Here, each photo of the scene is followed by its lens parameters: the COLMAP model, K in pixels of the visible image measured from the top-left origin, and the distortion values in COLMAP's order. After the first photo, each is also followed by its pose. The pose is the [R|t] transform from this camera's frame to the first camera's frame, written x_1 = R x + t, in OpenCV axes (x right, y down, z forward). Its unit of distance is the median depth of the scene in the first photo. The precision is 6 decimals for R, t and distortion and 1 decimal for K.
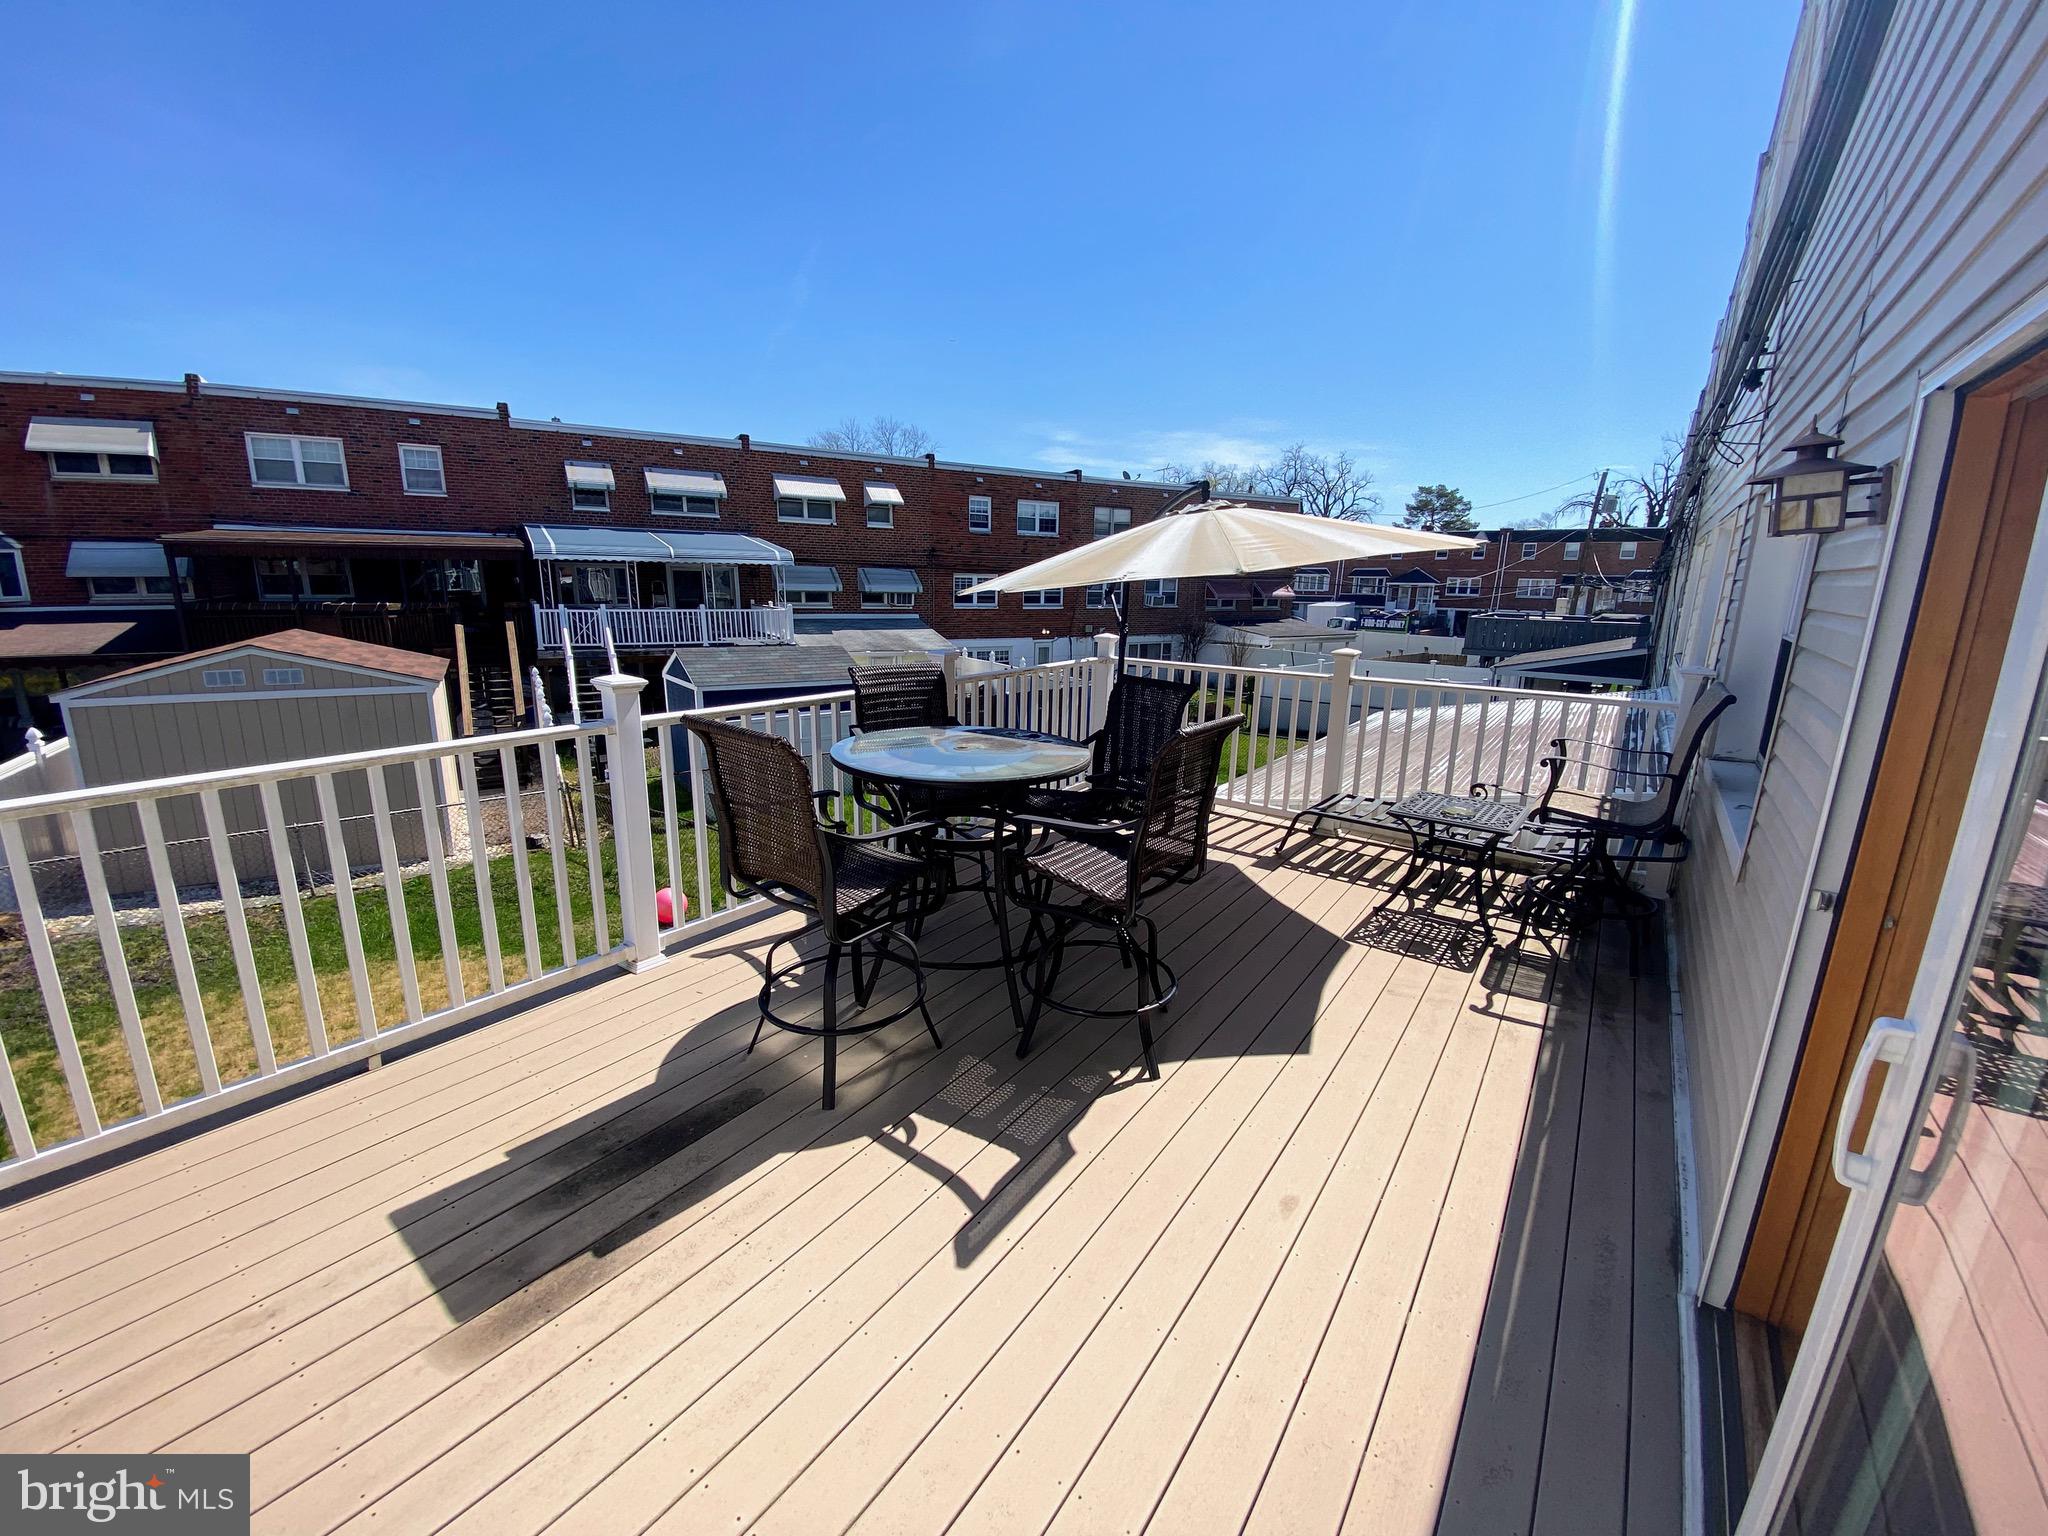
lens RADIAL K [[830.1, 0, 1021.4], [0, 830.1, 773.2], [0, 0, 1]] dist [0.021264, -0.022159]
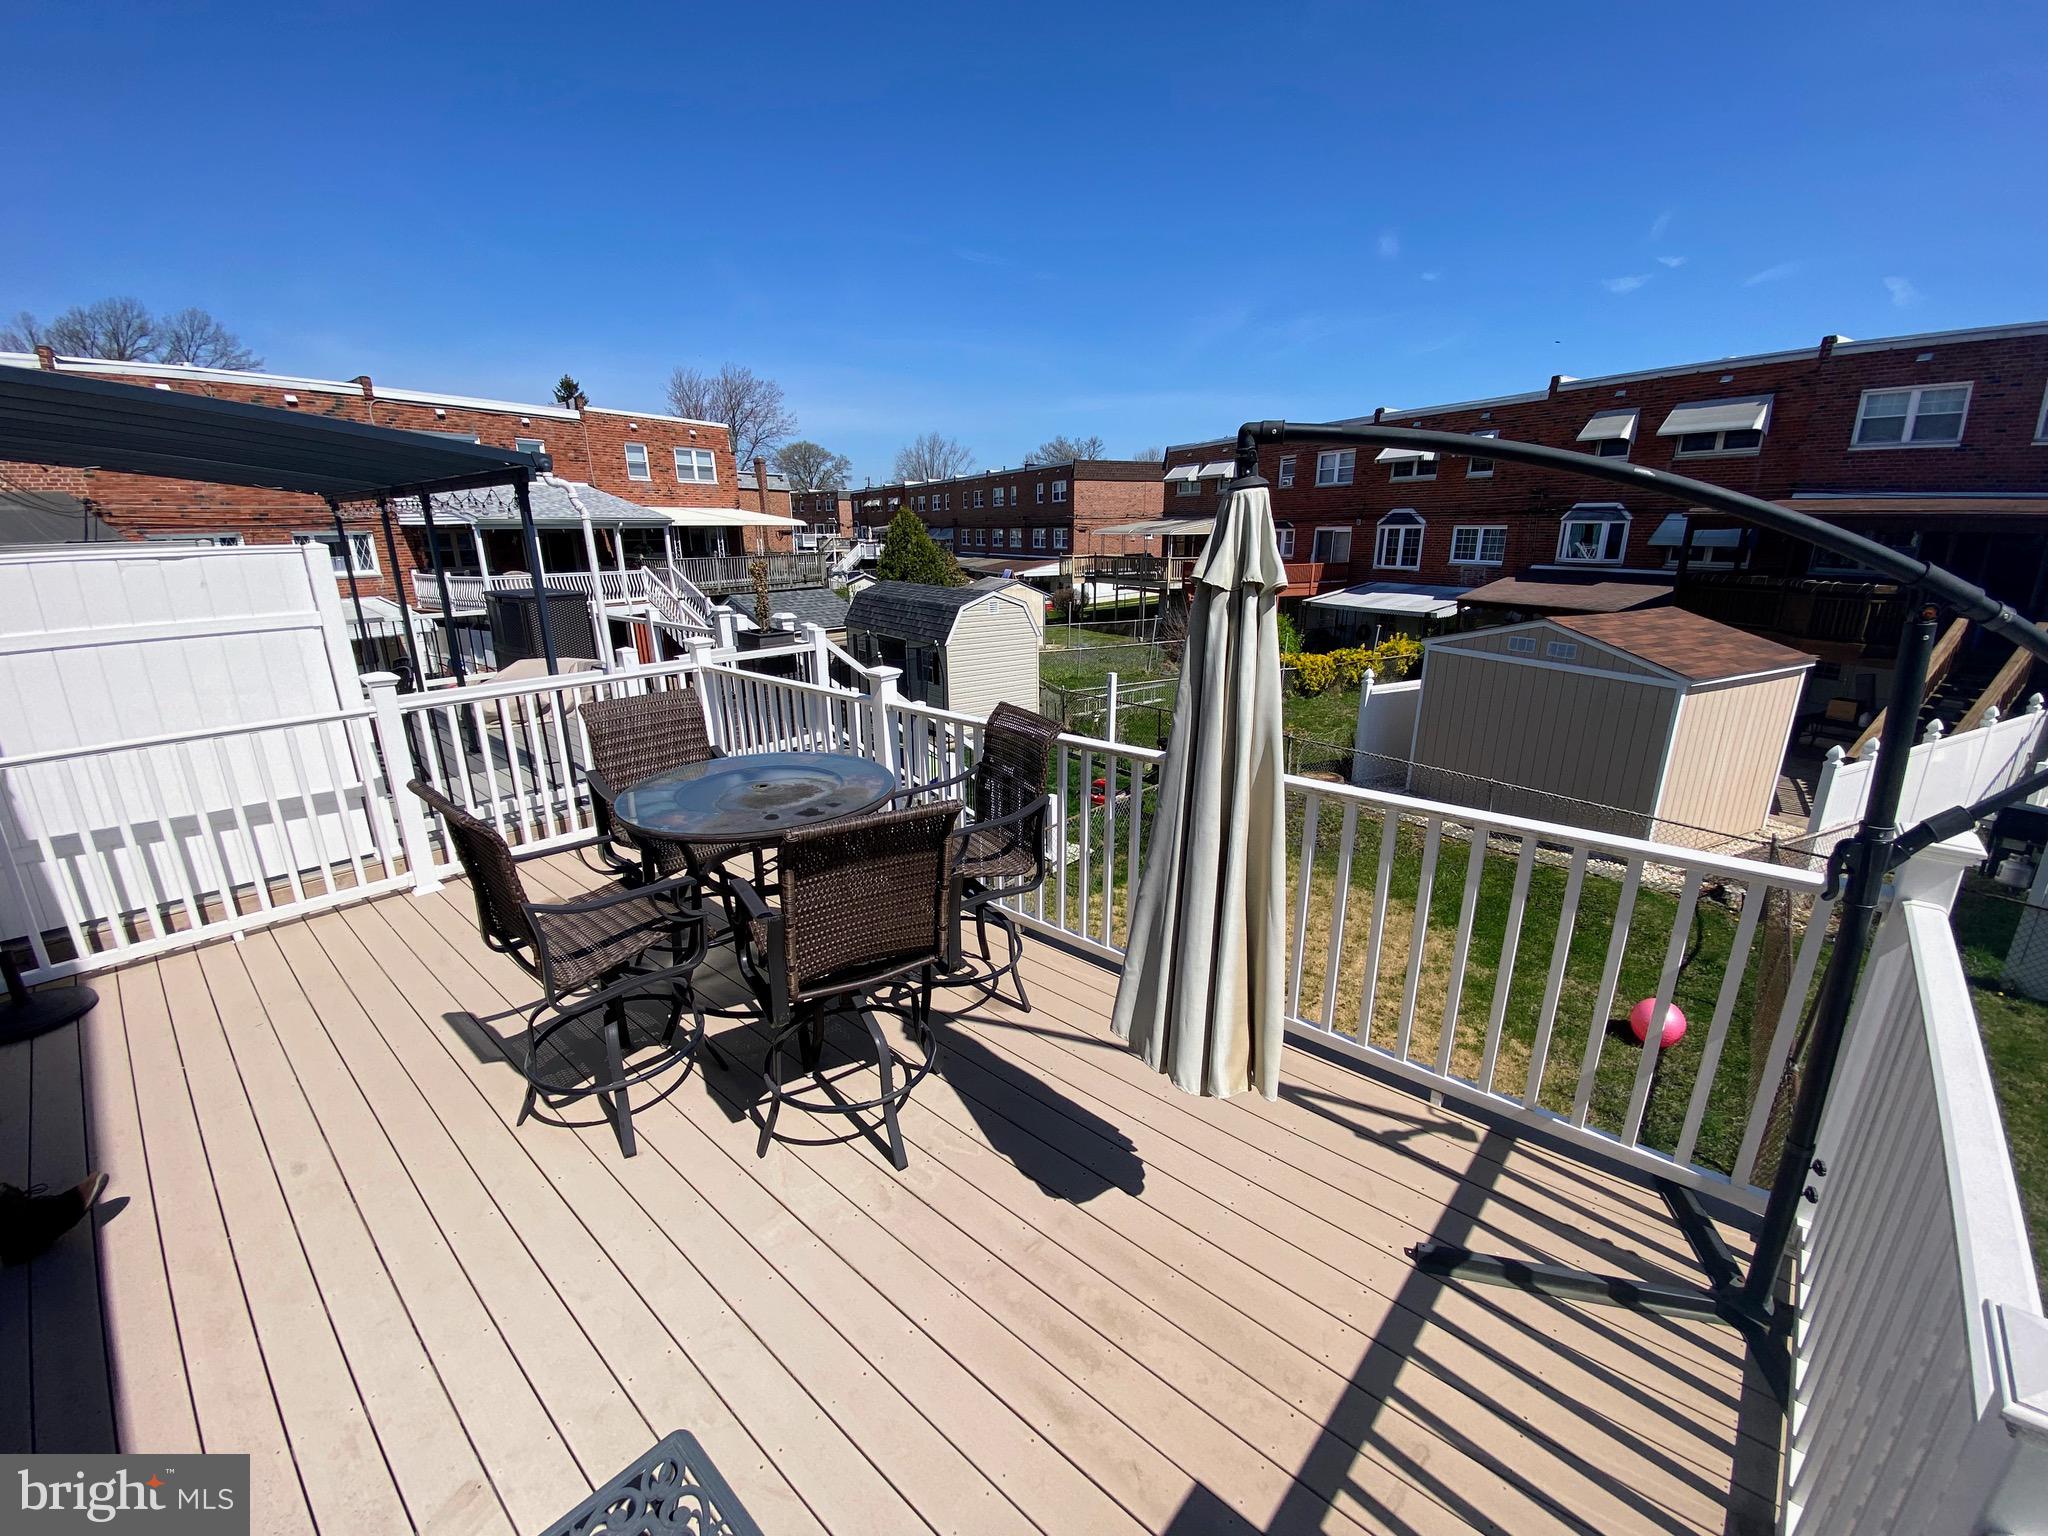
lens RADIAL K [[823.7, 0, 1026.7], [0, 823.7, 772.0], [0, 0, 1]] dist [0.029920, -0.025413]
pose [[-0.100020, 0.266742, -0.958564, 0.138373], [-0.215571, 0.934703, 0.282595, -0.066420], [0.971352, 0.234904, -0.035987, 0.210278]]
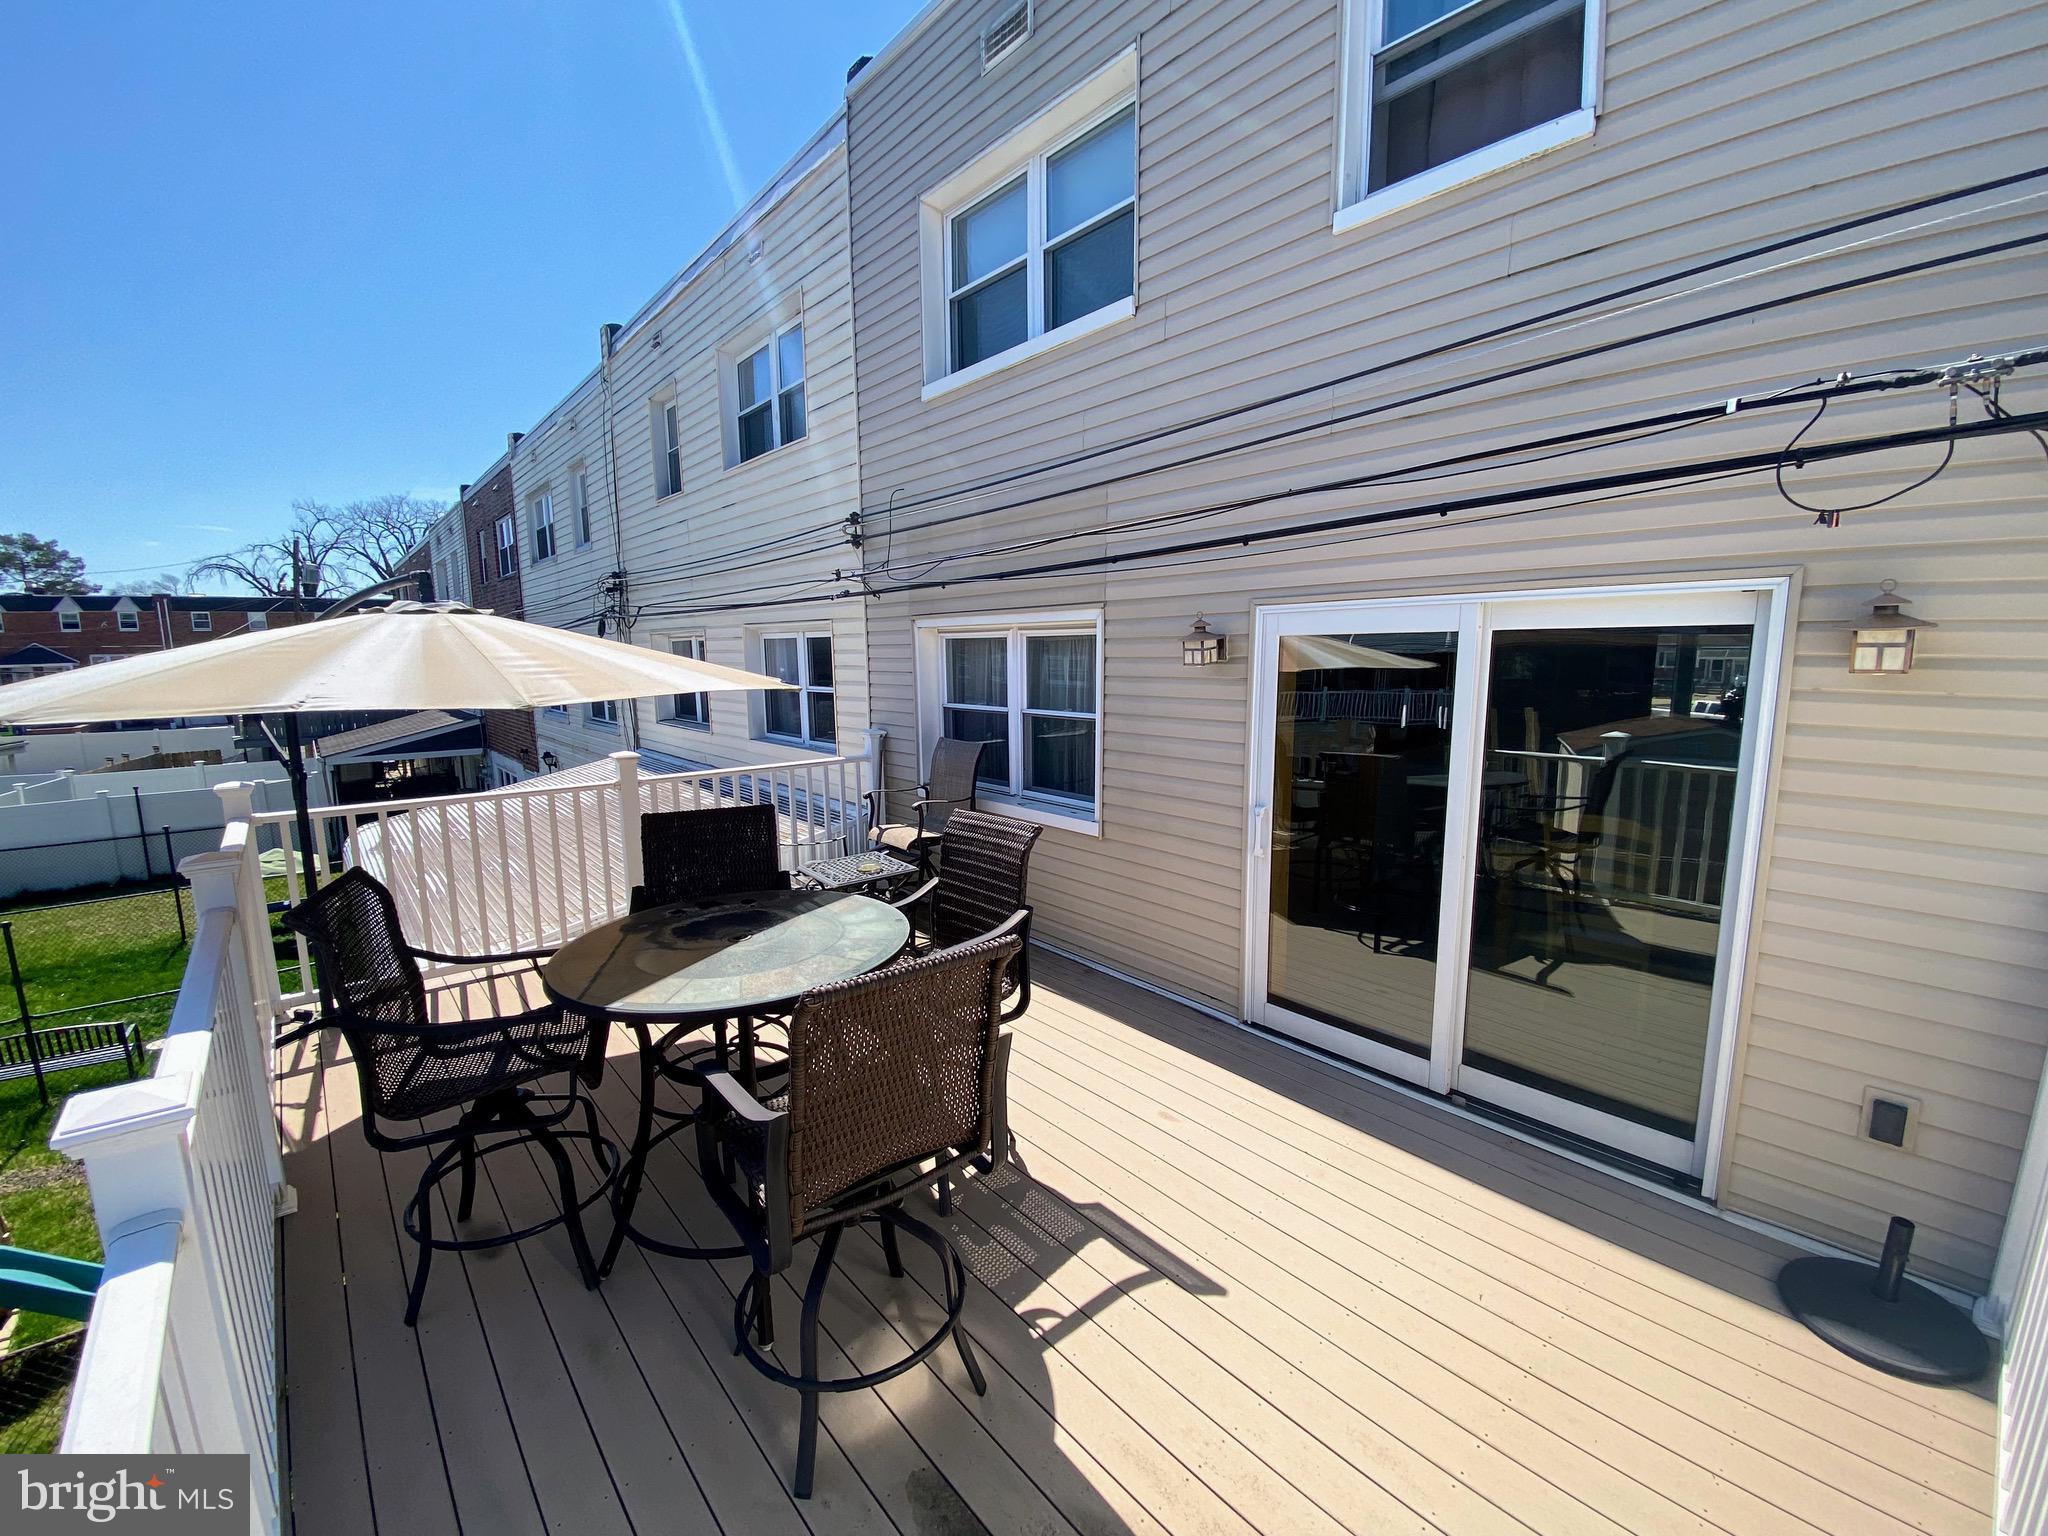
lens RADIAL K [[830.1, 0, 1021.4], [0, 830.1, 773.2], [0, 0, 1]] dist [0.021264, -0.022159]
pose [[0.214886, -0.169478, 0.961822, -0.118836], [0.240761, 0.963627, 0.116007, -0.034947], [-0.946498, 0.206641, 0.247874, 0.083184]]
